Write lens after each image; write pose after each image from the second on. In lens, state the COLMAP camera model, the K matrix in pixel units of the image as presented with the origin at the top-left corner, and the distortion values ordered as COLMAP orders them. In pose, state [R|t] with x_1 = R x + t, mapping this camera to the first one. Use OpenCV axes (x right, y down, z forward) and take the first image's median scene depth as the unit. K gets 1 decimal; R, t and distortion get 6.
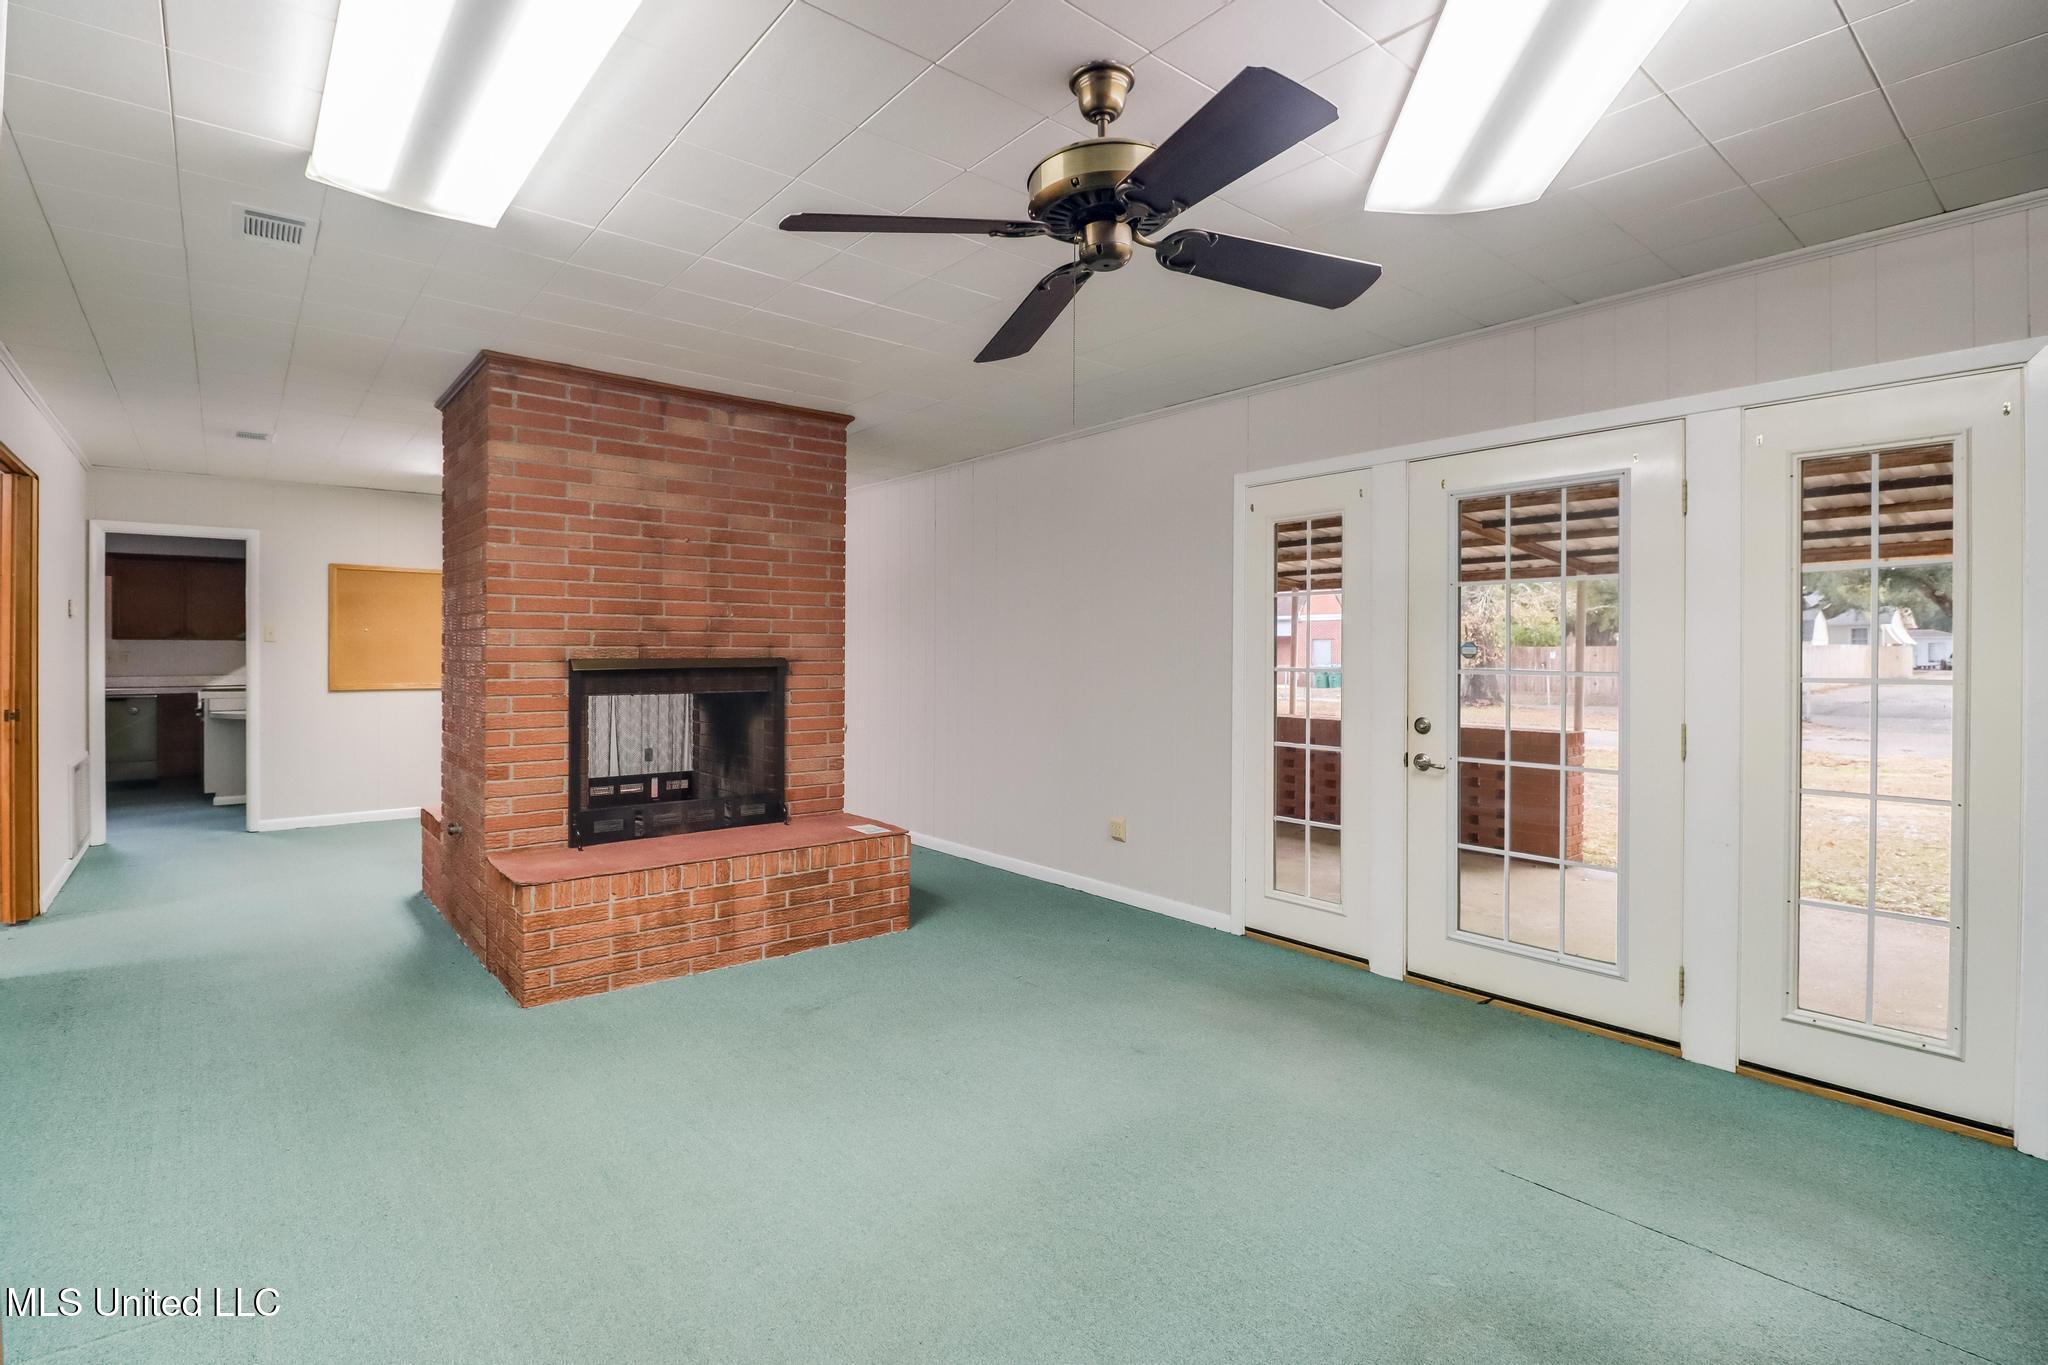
lens RADIAL K [[992.7, 0, 1016.6], [0, 992.7, 656.1], [0, 0, 1]] dist [-0.000362, -0.000004]
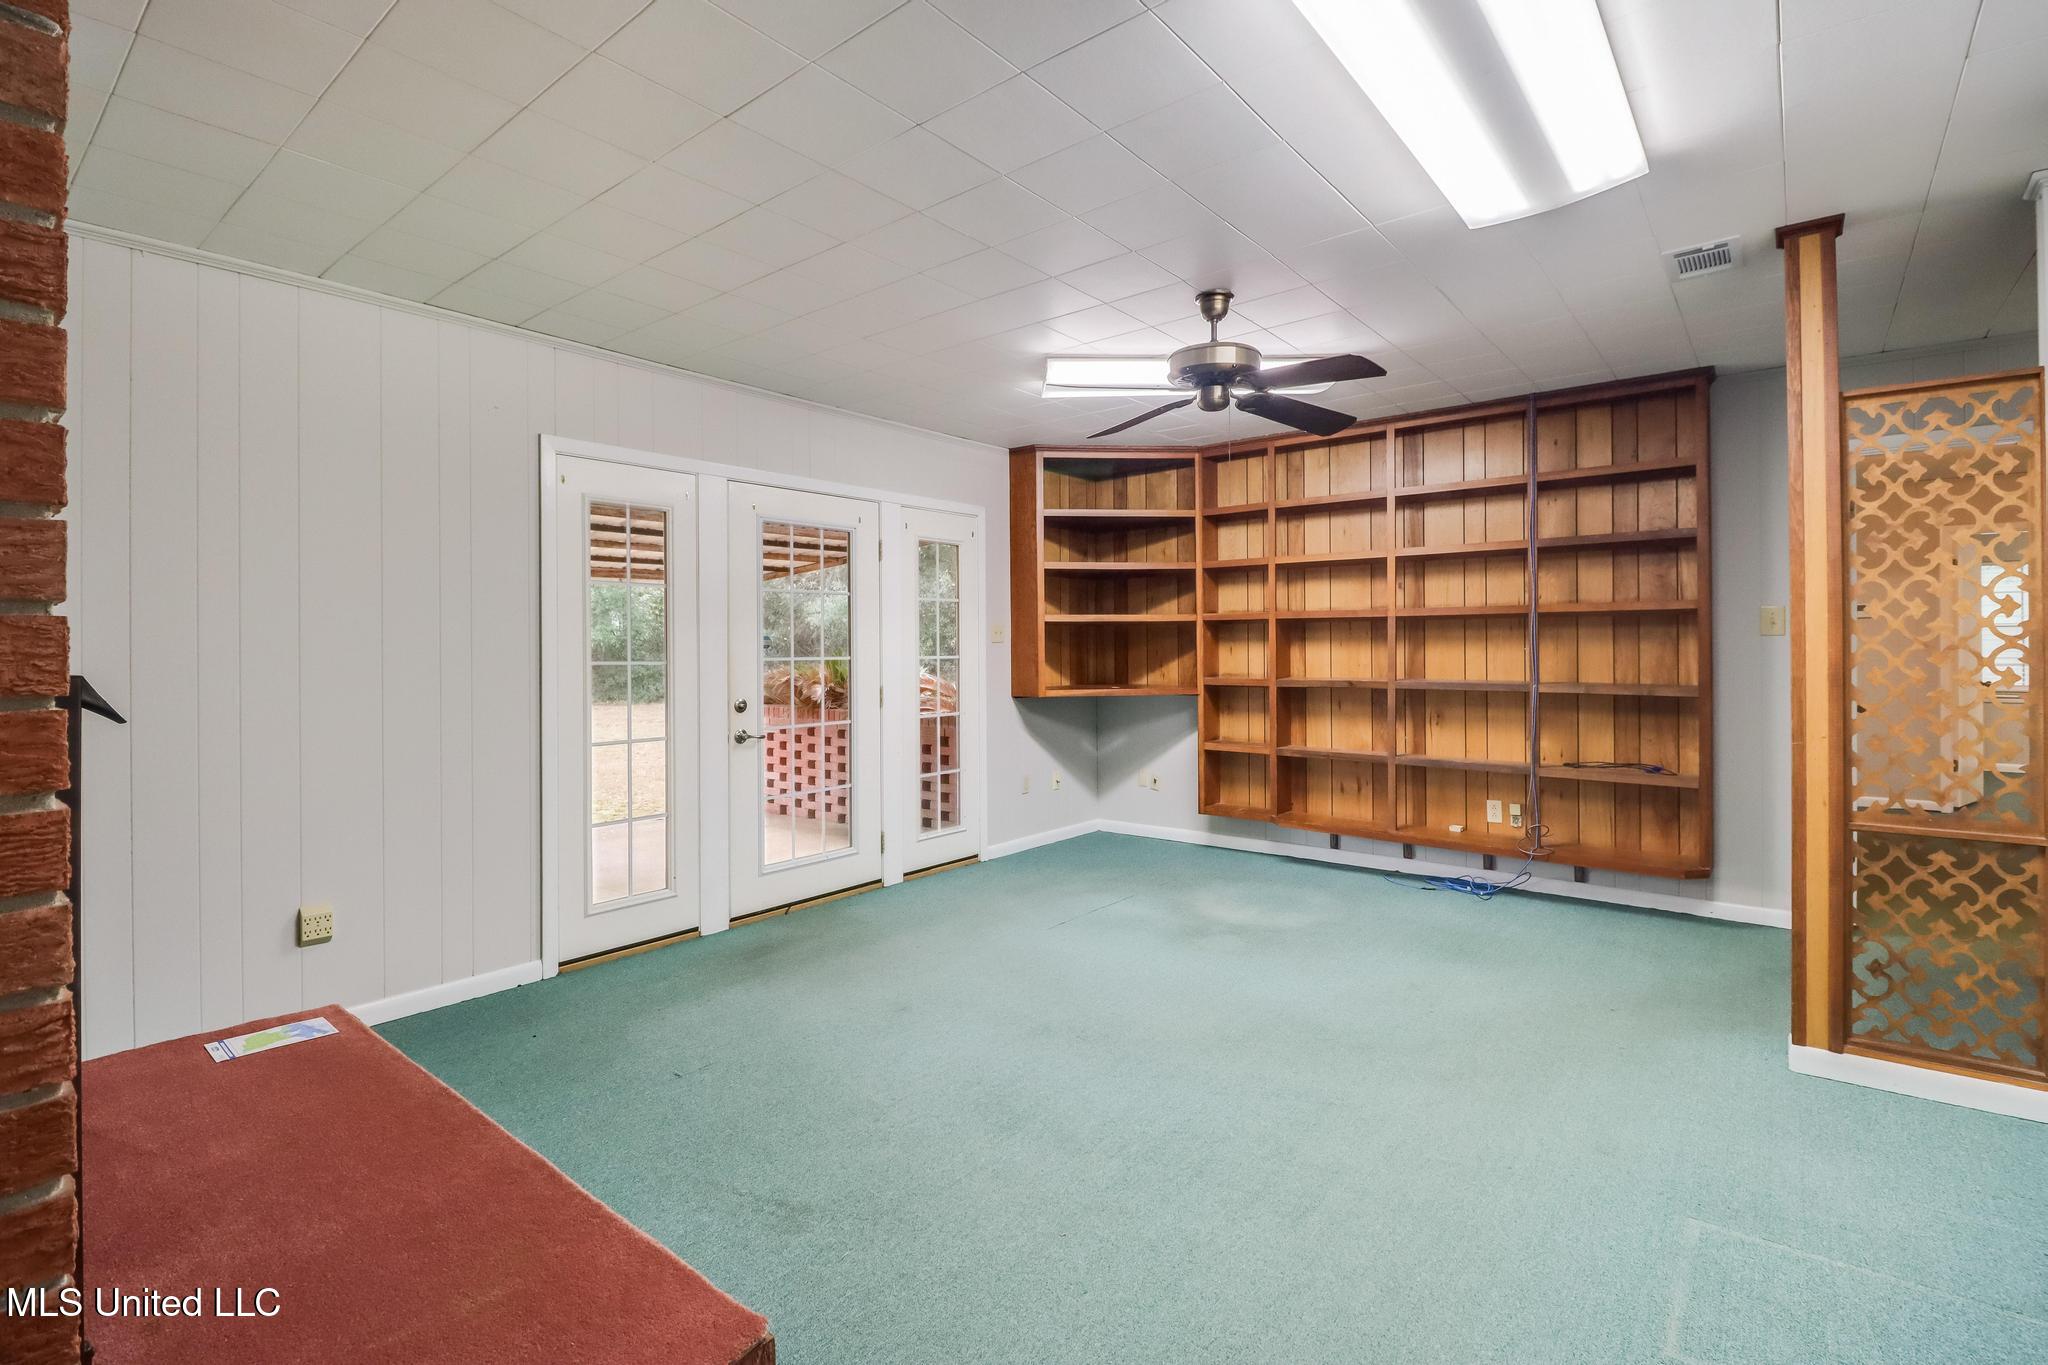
lens RADIAL K [[934.3, 0, 1016.1], [0, 934.3, 643.8], [0, 0, 1]] dist [0.000568, 0.000063]
pose [[-0.178773, -0.001180, 0.983890, -0.732307], [0.009555, 0.999950, 0.002935, -0.002864], [-0.983844, 0.009926, -0.178752, 0.860050]]
